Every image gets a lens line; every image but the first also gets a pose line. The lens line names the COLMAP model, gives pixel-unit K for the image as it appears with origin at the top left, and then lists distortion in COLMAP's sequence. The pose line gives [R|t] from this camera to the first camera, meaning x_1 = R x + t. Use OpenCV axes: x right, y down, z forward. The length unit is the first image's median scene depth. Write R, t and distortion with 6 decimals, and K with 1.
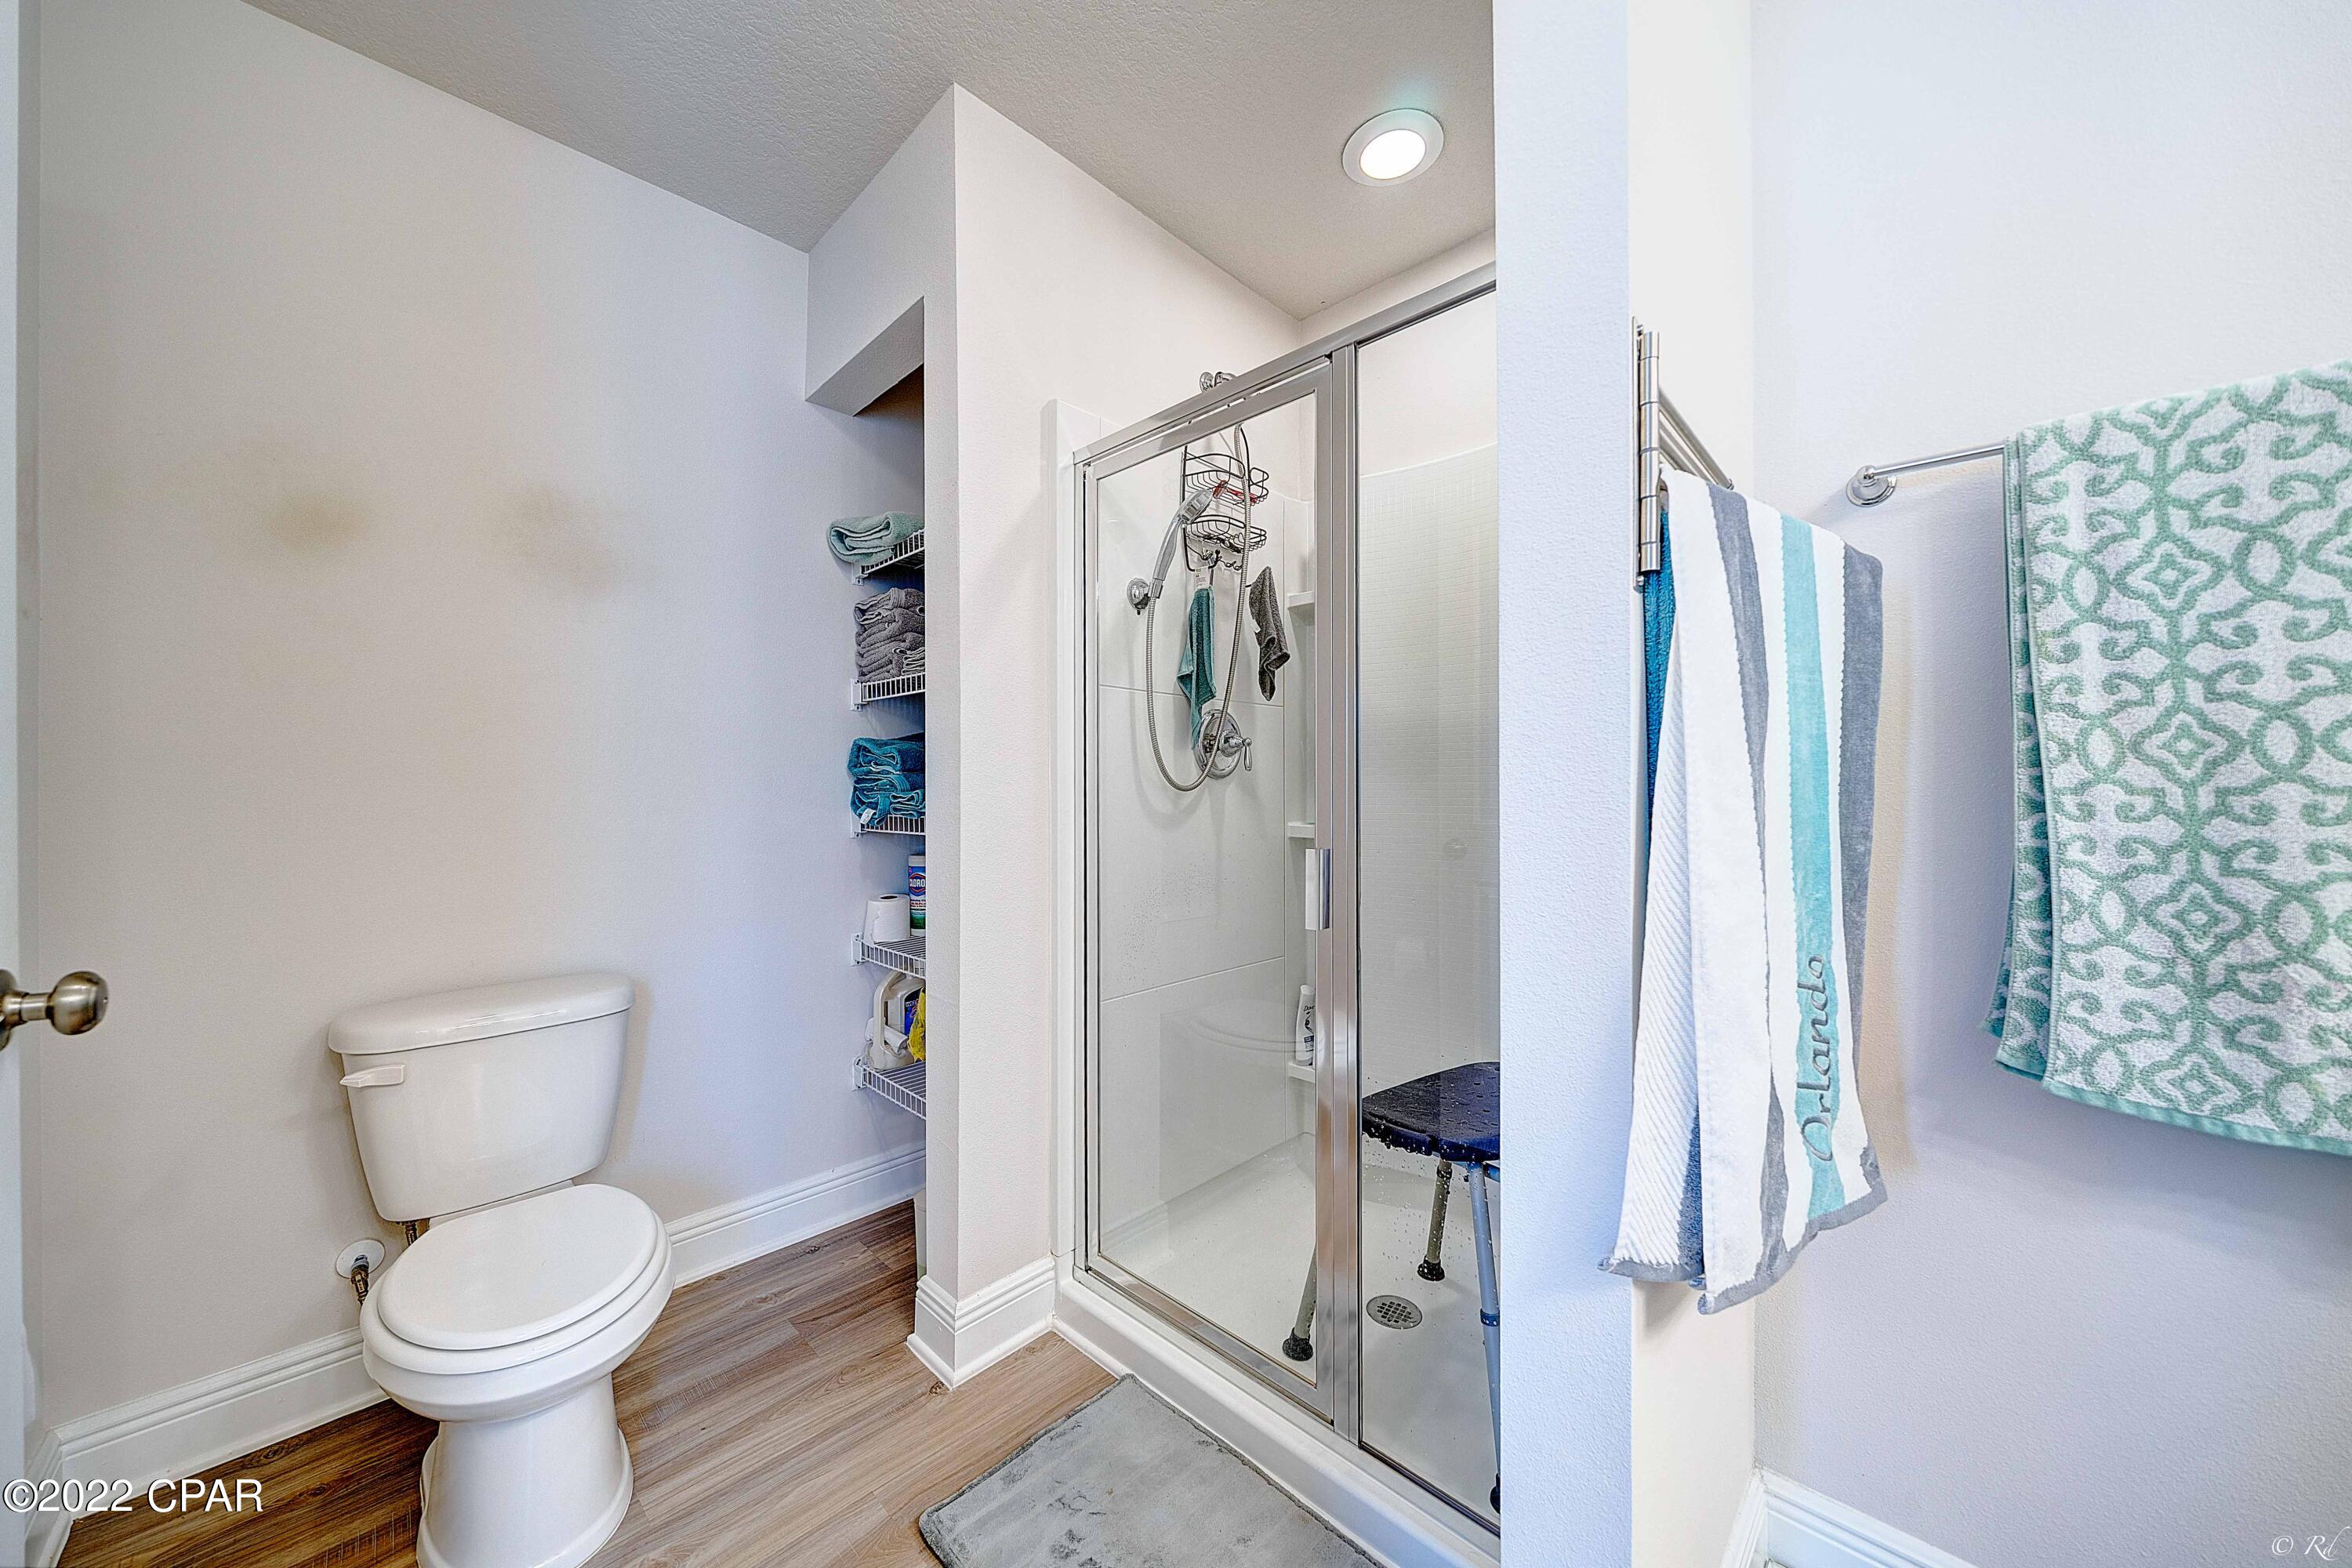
lens RADIAL K [[805.4, 0, 1223.7], [0, 805.4, 782.9], [0, 0, 1]] dist [-0.002583, -0.000067]
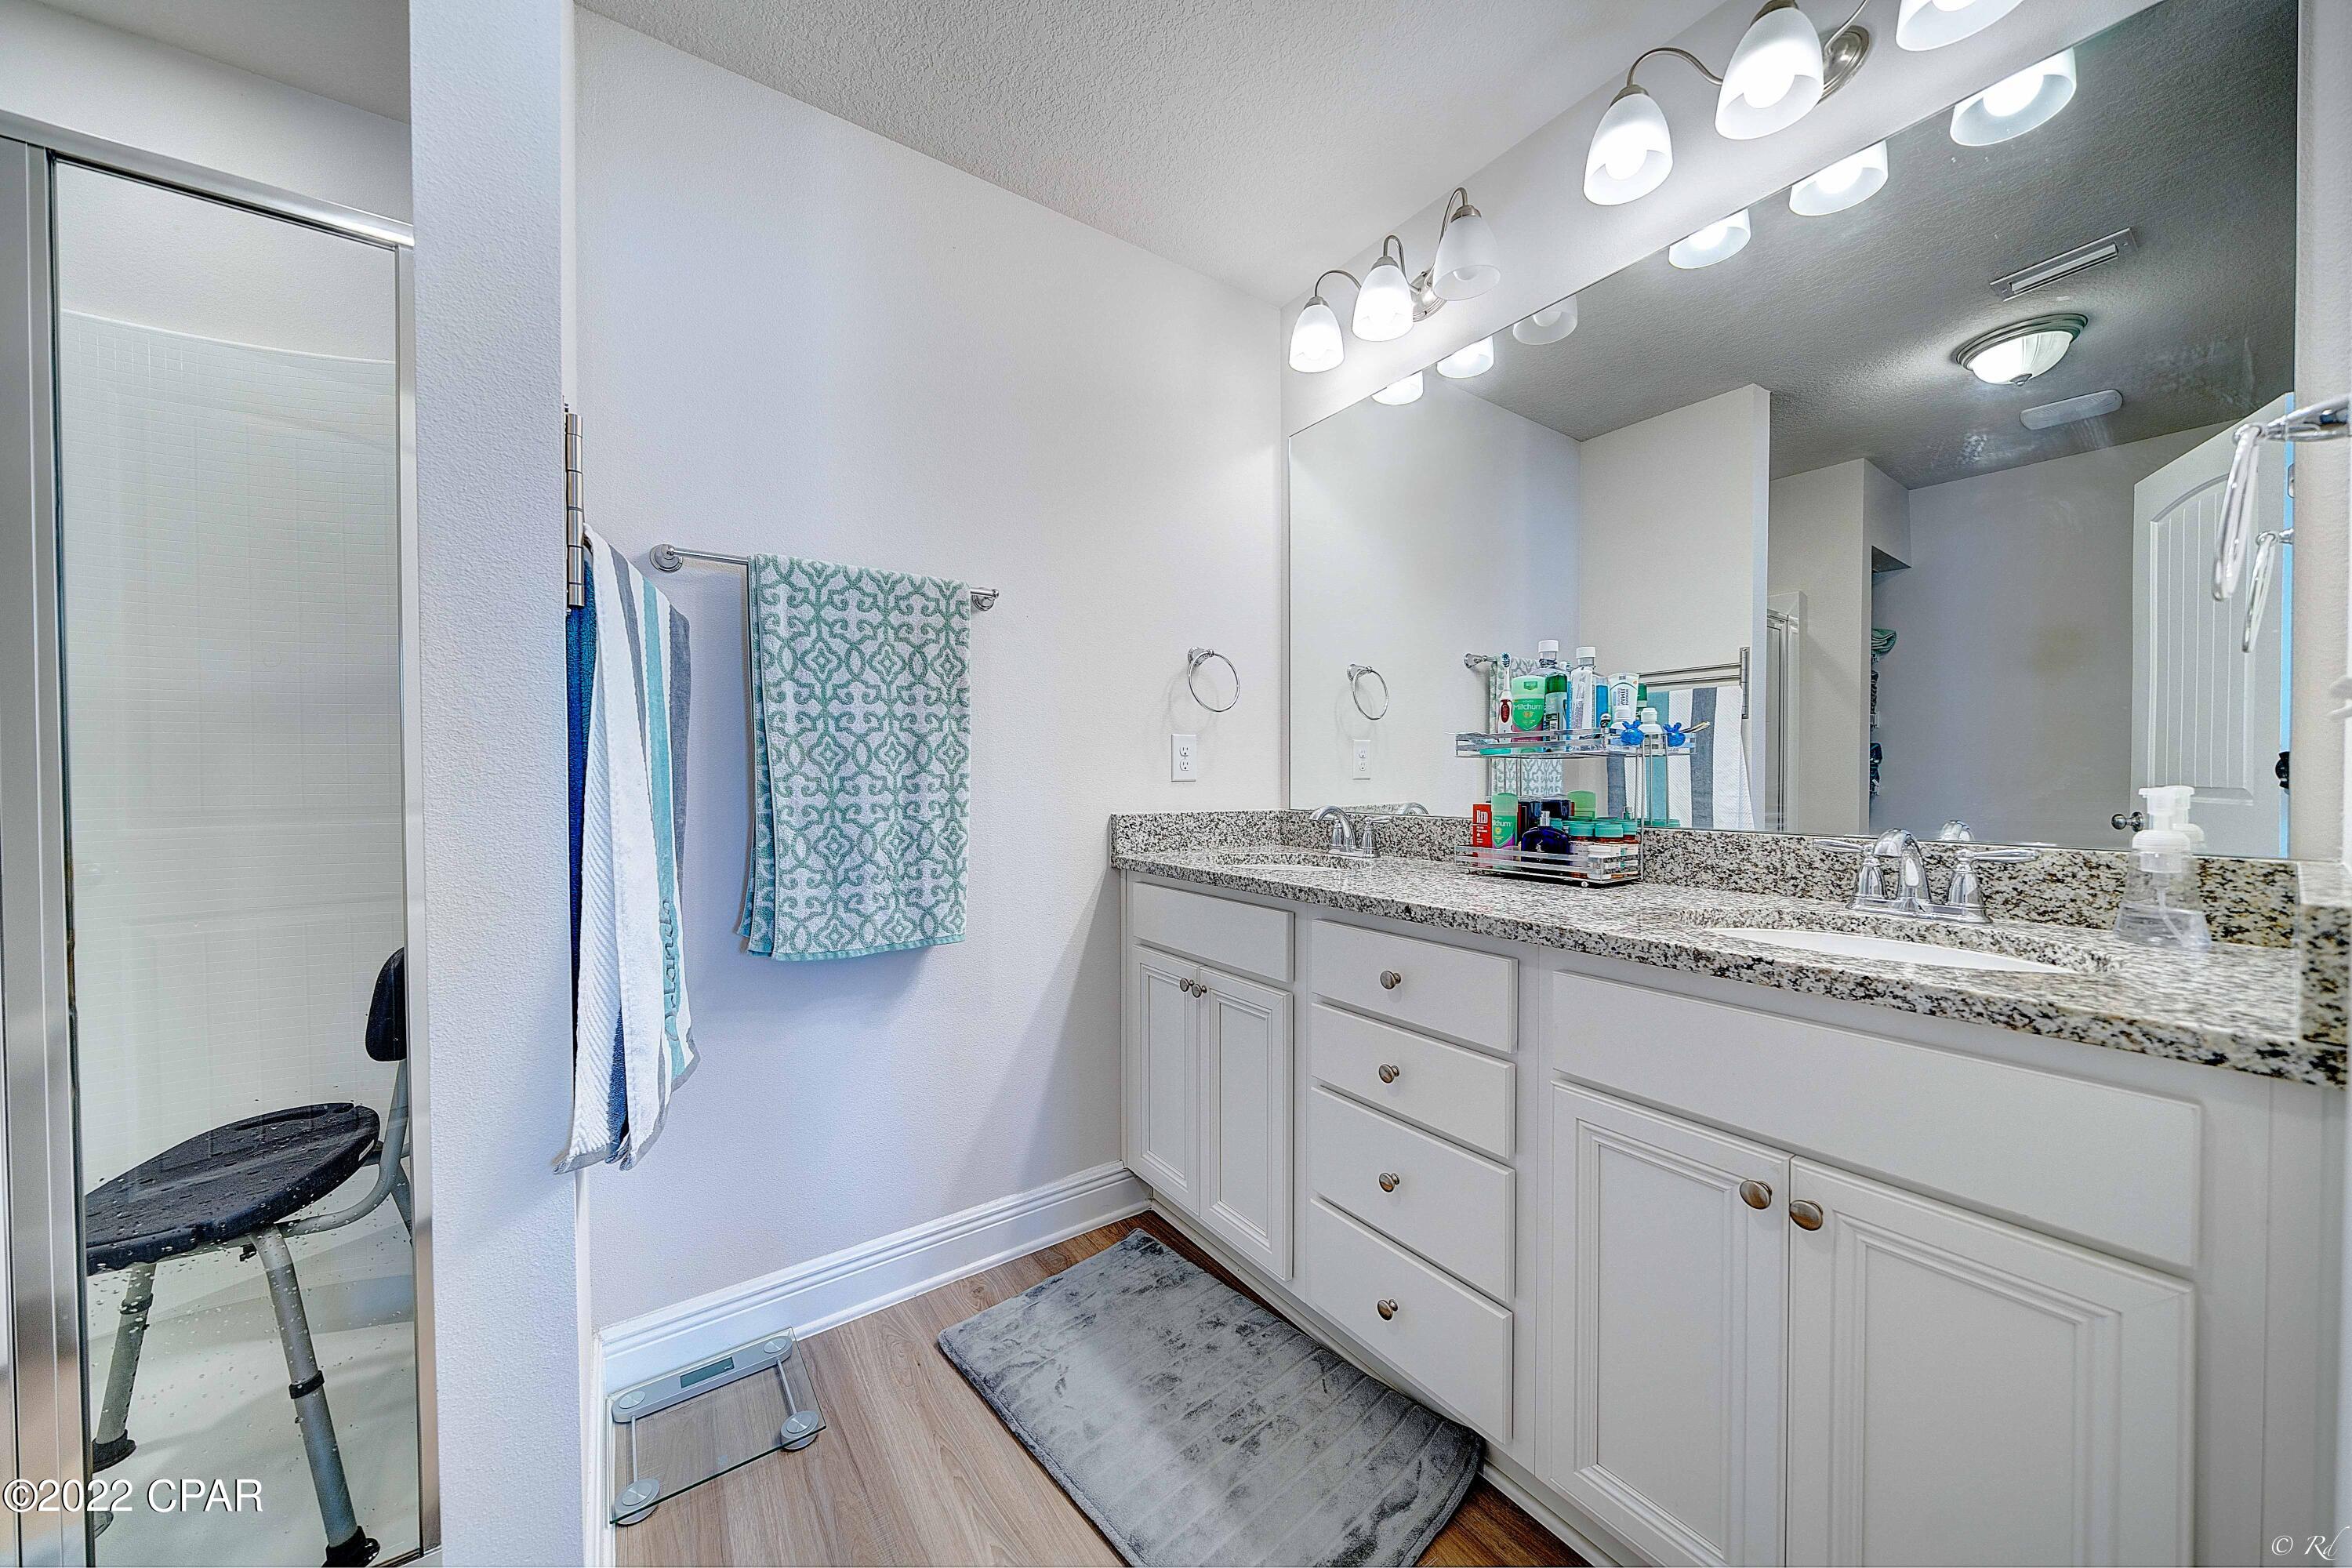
lens RADIAL K [[805.4, 0, 1173.8], [0, 805.4, 782.2], [0, 0, 1]] dist [-0.002583, -0.000067]
pose [[0.190819, -0.012792, 0.981542, -0.457261], [0.002929, 0.999918, 0.012462, -0.002624], [-0.981621, 0.000497, 0.190841, -0.131140]]
